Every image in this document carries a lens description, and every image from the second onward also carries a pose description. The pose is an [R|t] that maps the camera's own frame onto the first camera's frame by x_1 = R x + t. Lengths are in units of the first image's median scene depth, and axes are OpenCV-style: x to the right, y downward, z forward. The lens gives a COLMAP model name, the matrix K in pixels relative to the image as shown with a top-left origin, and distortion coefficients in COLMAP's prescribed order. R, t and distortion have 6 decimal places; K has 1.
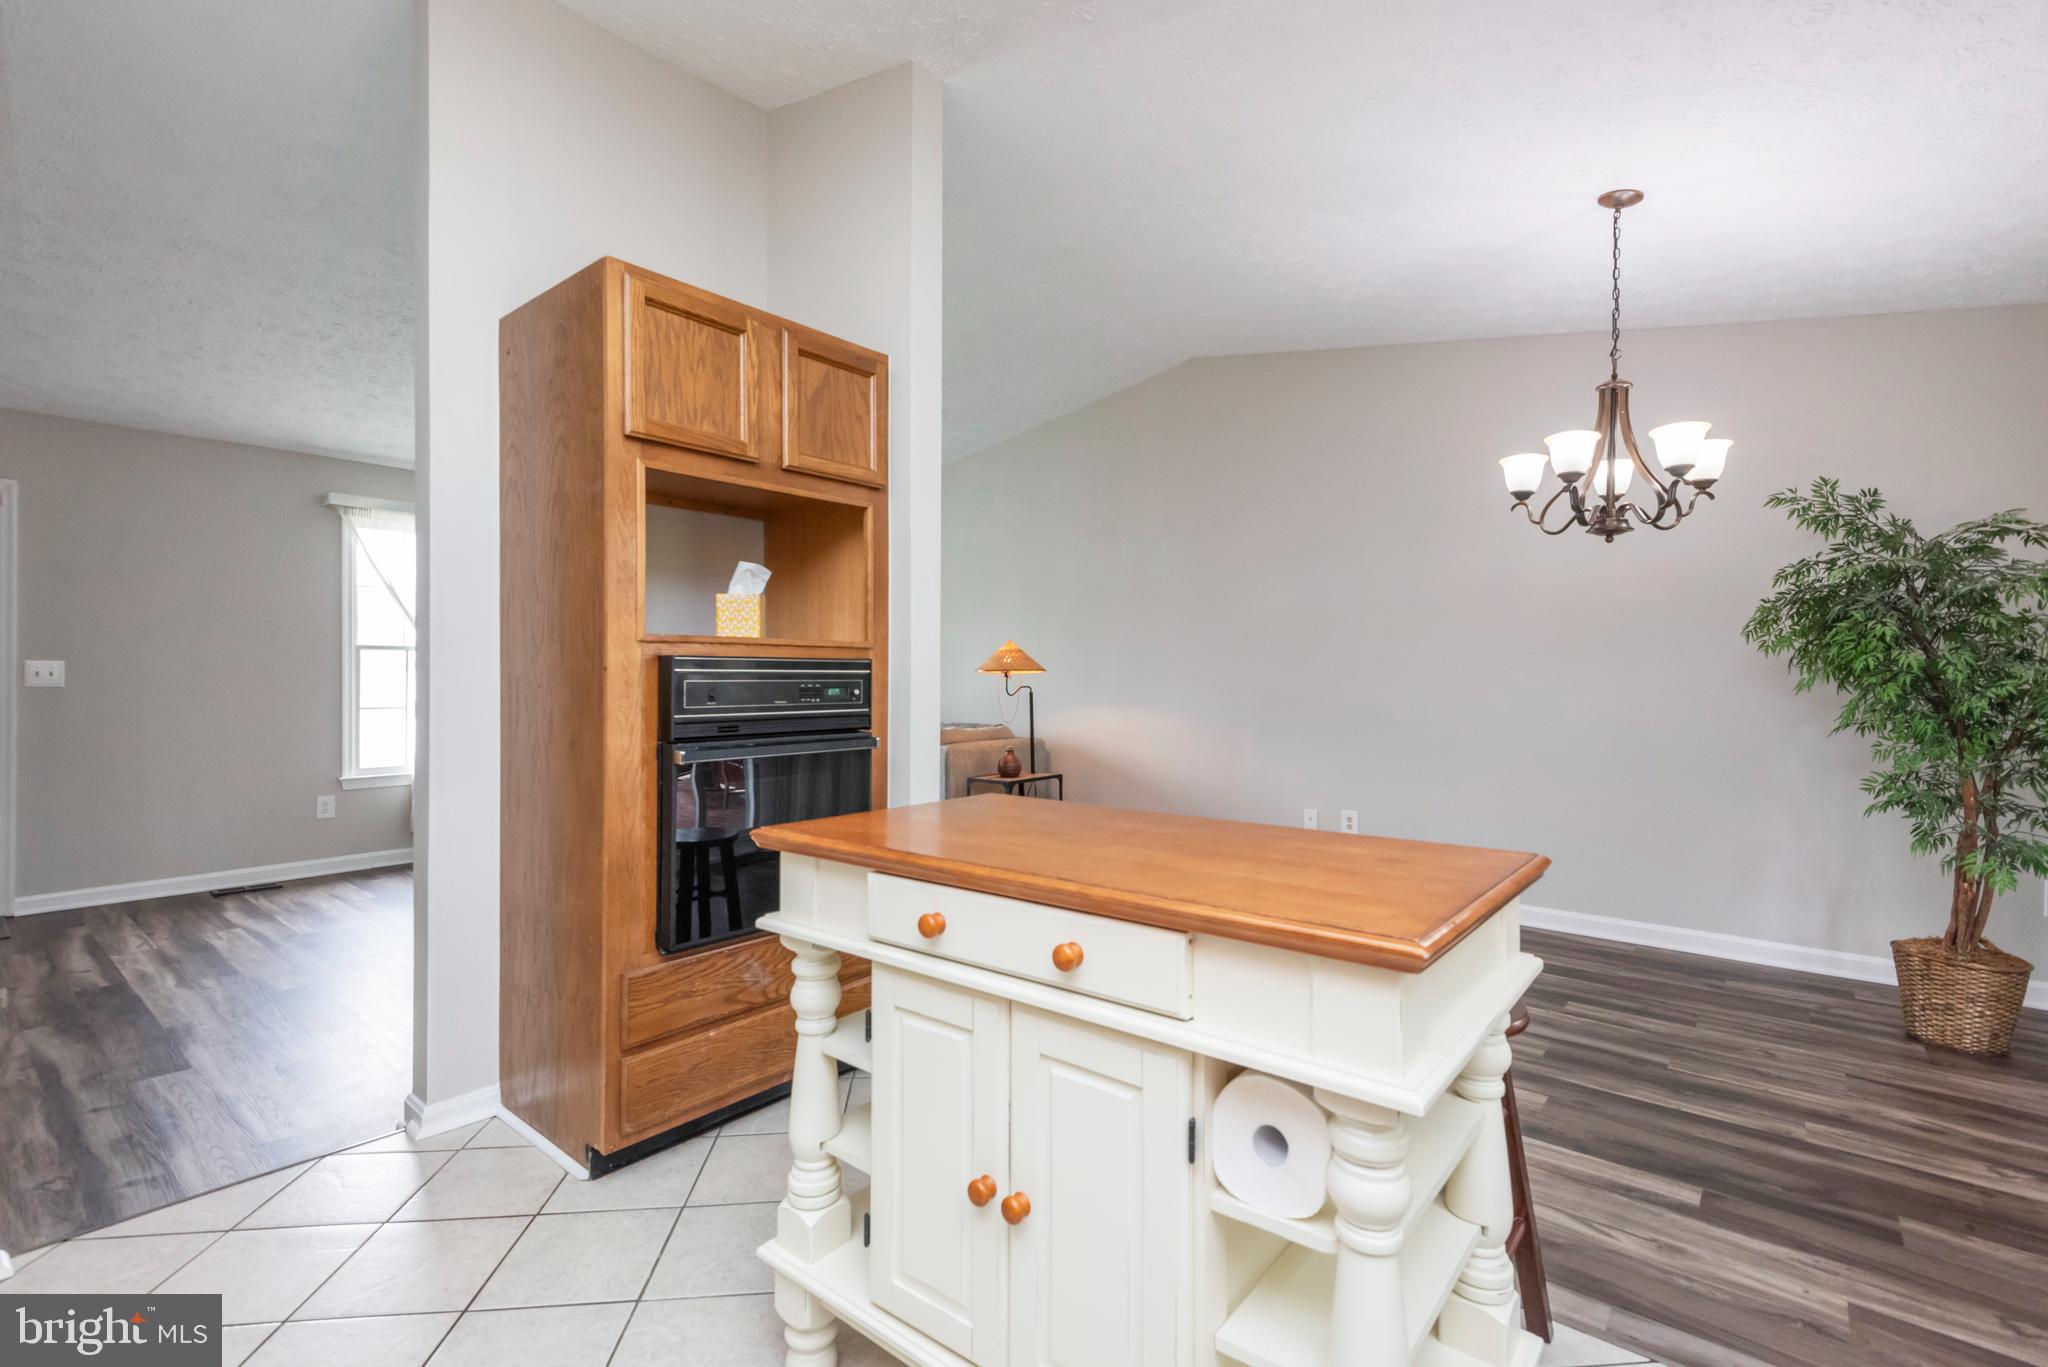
lens RADIAL K [[933.3, 0, 1019.8], [0, 933.3, 681.5], [0, 0, 1]] dist [0.003476, -0.001617]
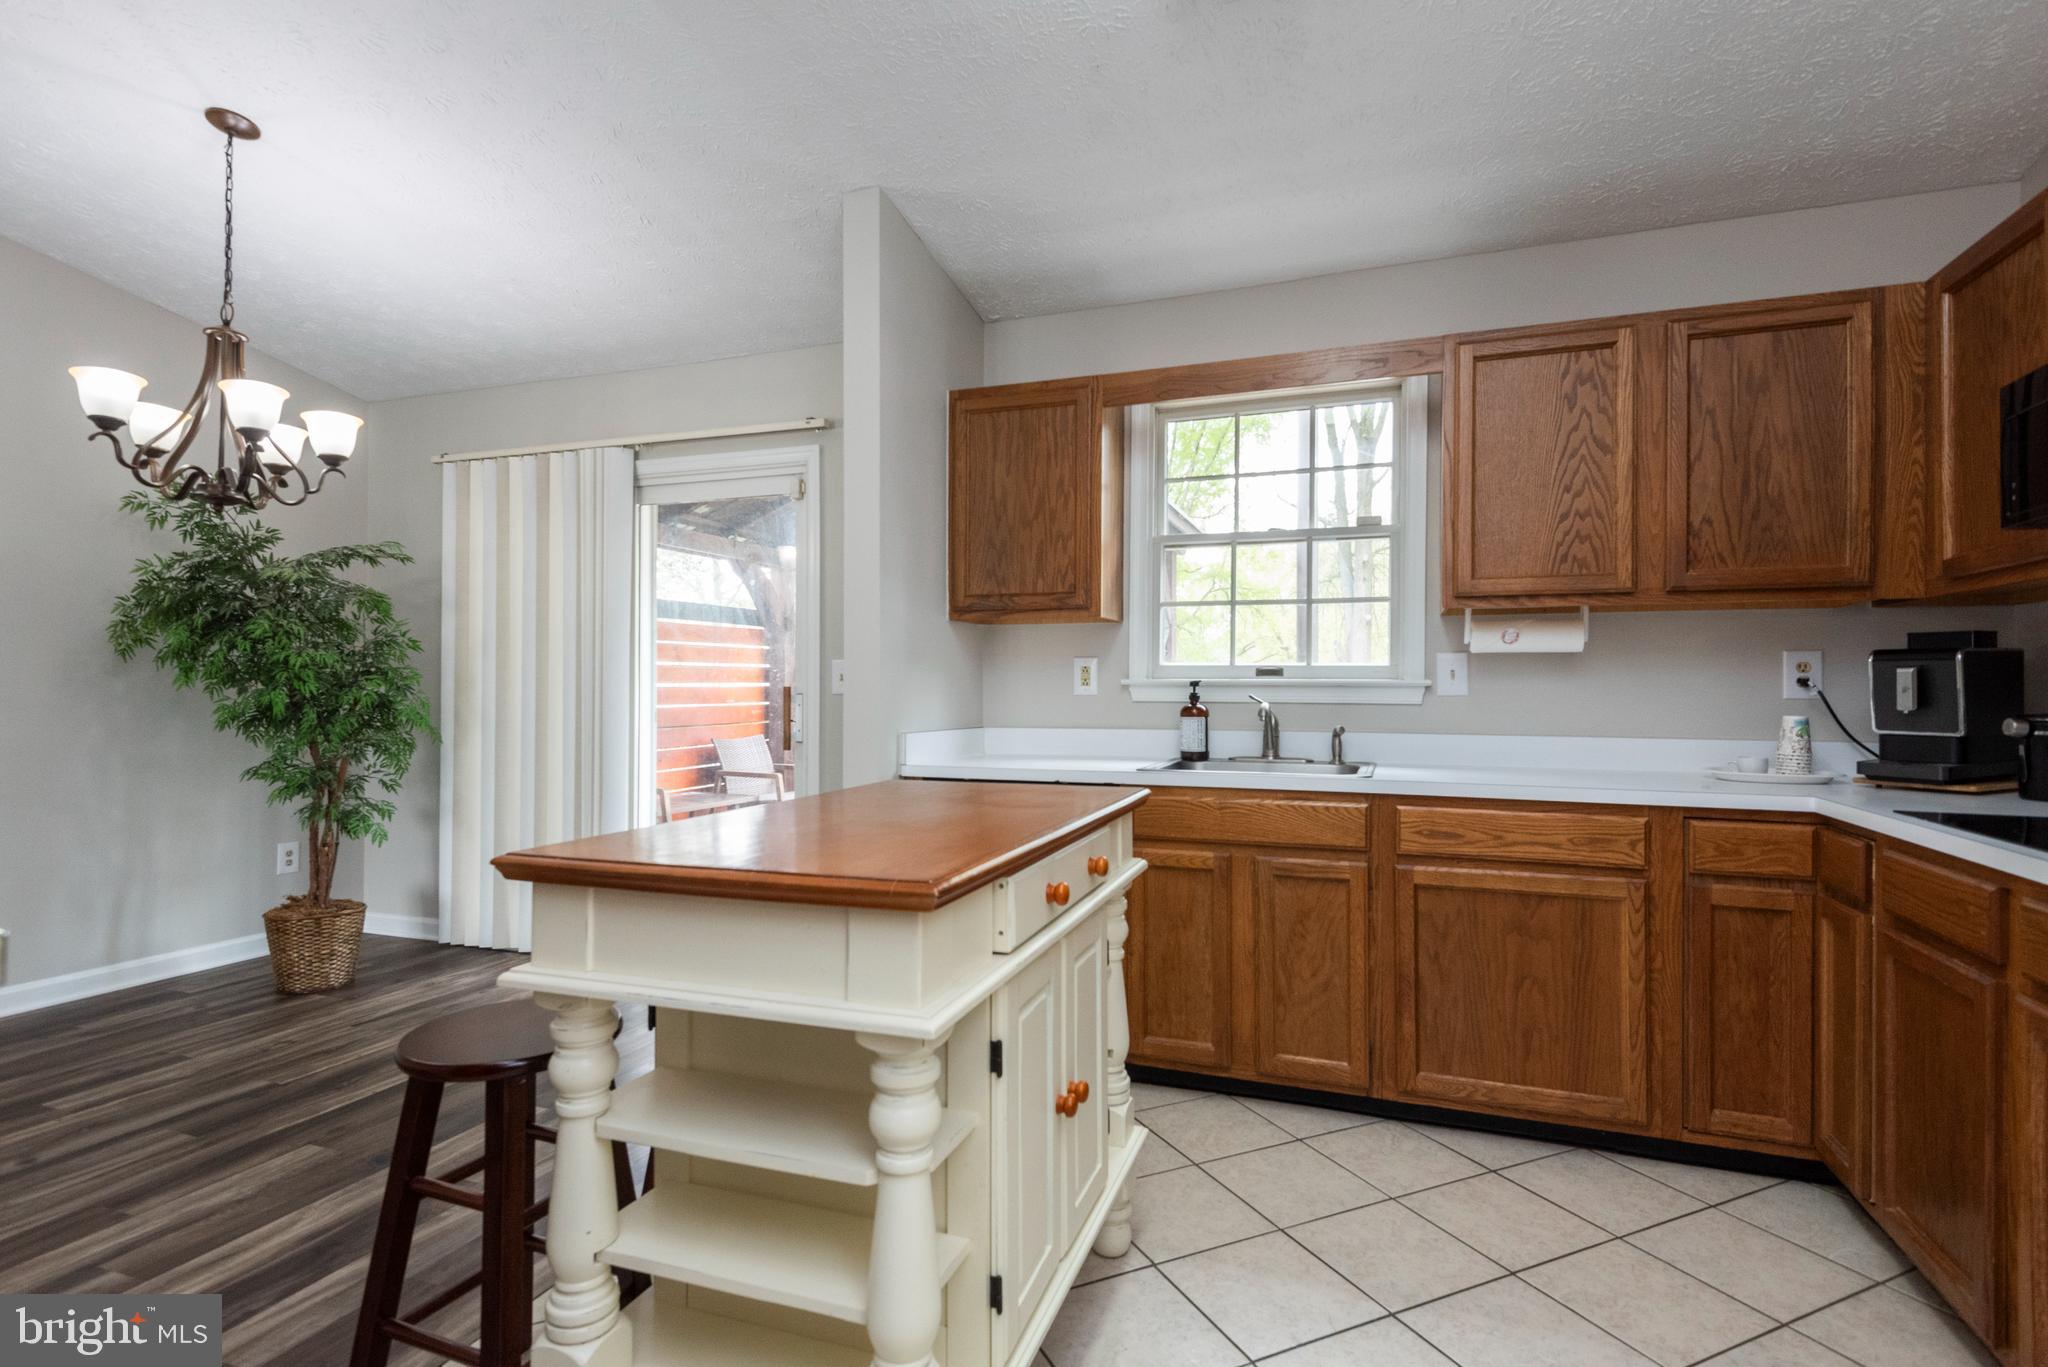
lens RADIAL K [[1007.4, 0, 1013.5], [0, 1007.4, 675.7], [0, 0, 1]] dist [0.006298, -0.001063]
pose [[-0.321536, 0.005261, 0.946883, -0.464787], [0.004940, 0.999980, -0.003878, 0.009369], [-0.946884, 0.003430, -0.321556, 0.575096]]
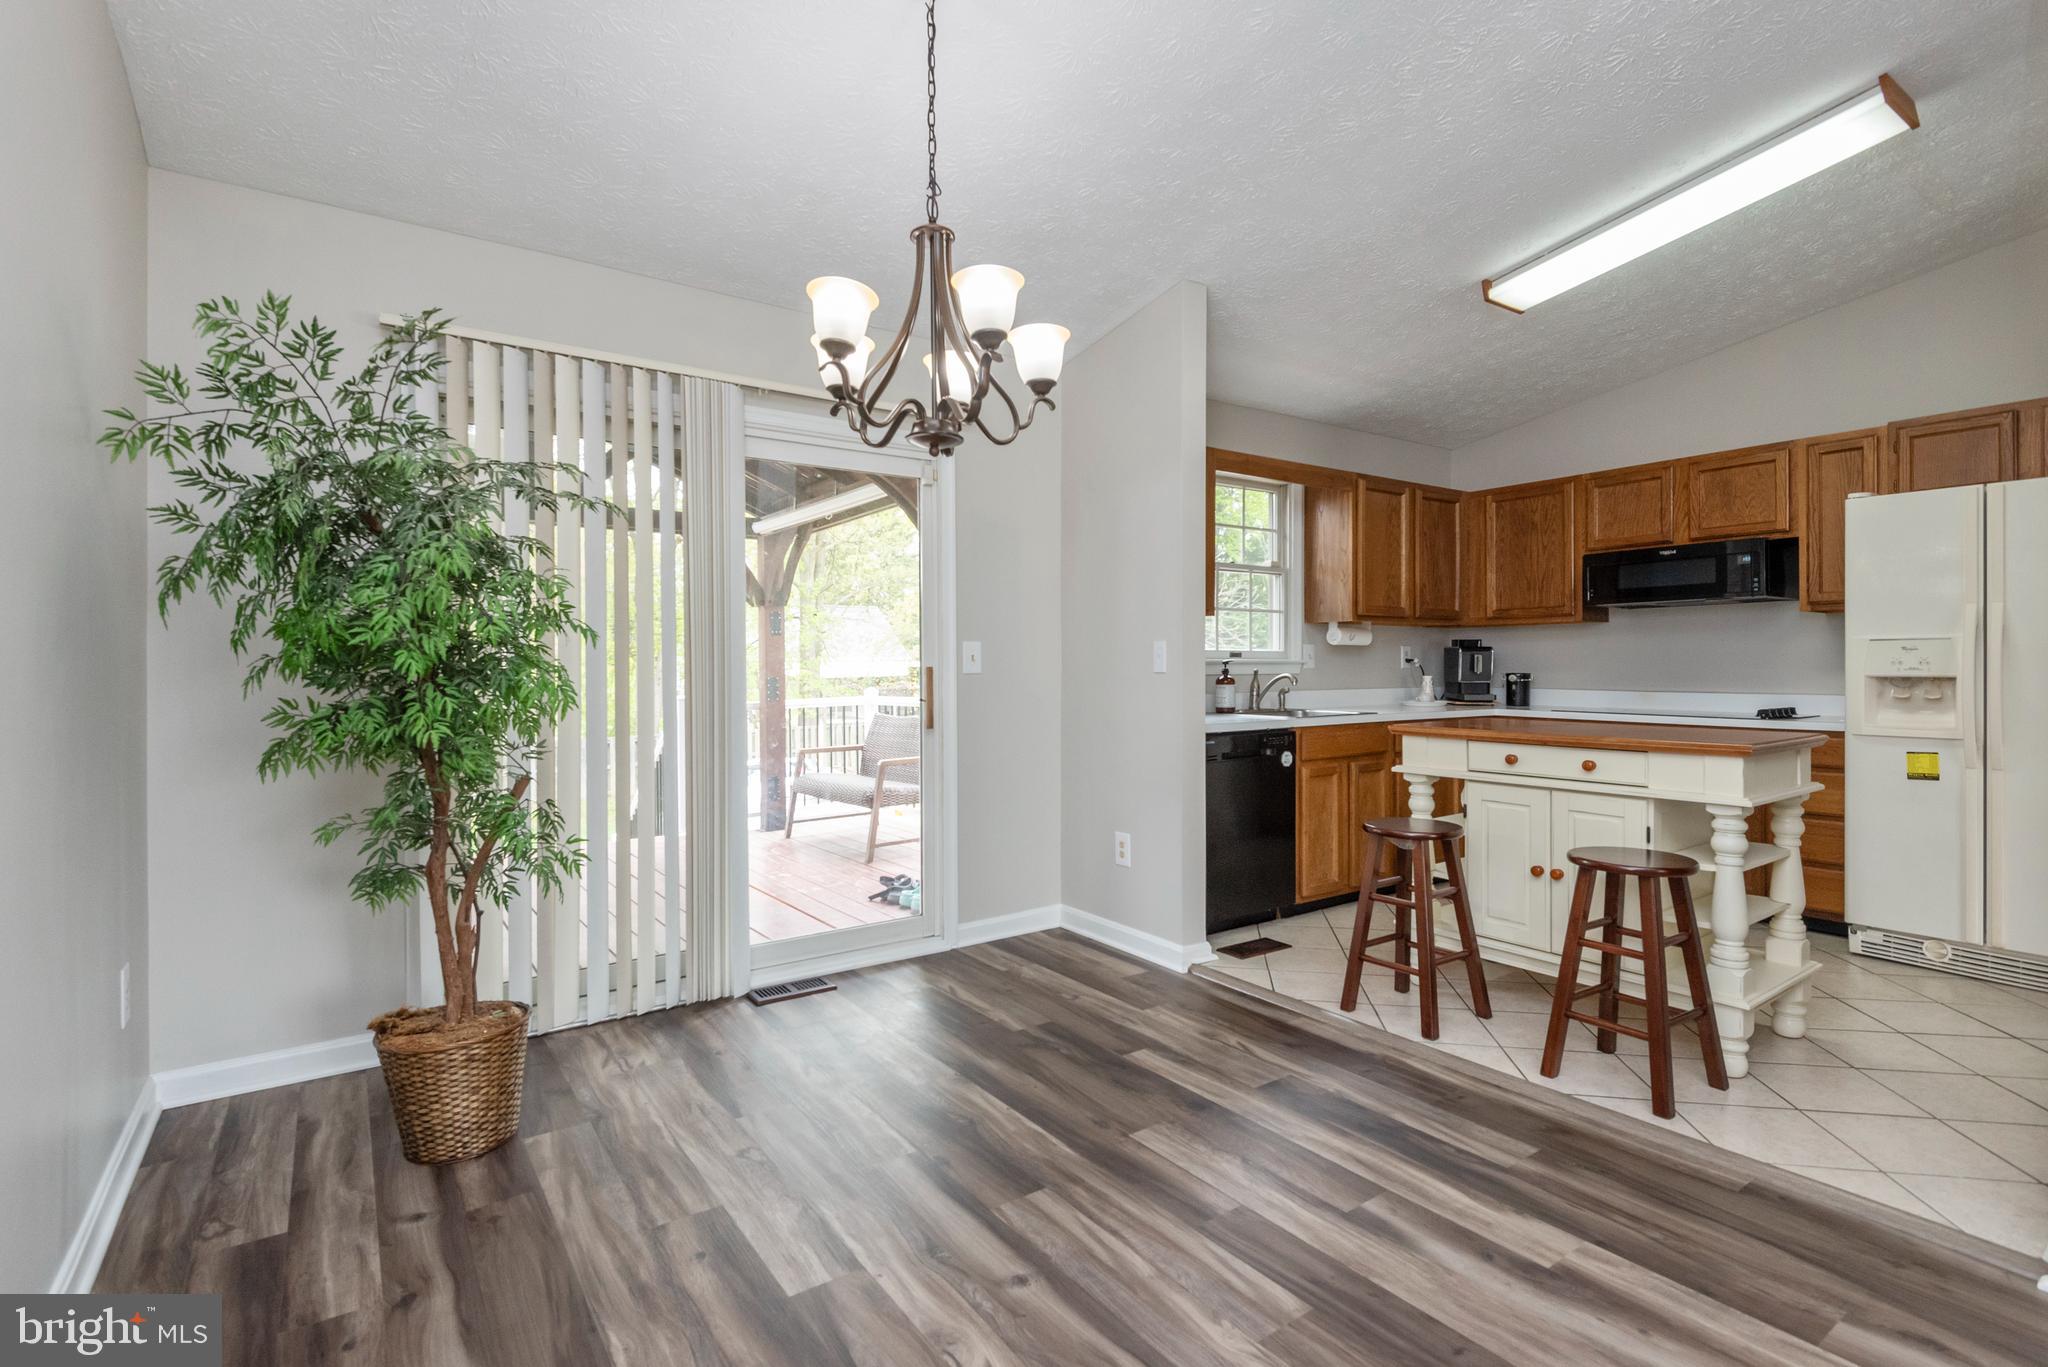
lens RADIAL K [[960.9, 0, 993.2], [0, 960.9, 674.5], [0, 0, 1]] dist [0.002314, -0.000861]
pose [[-0.957806, -0.002417, 0.287407, 0.365080], [0.005233, 0.999652, 0.025846, -0.007223], [-0.287369, 0.026259, -0.957460, 1.595007]]
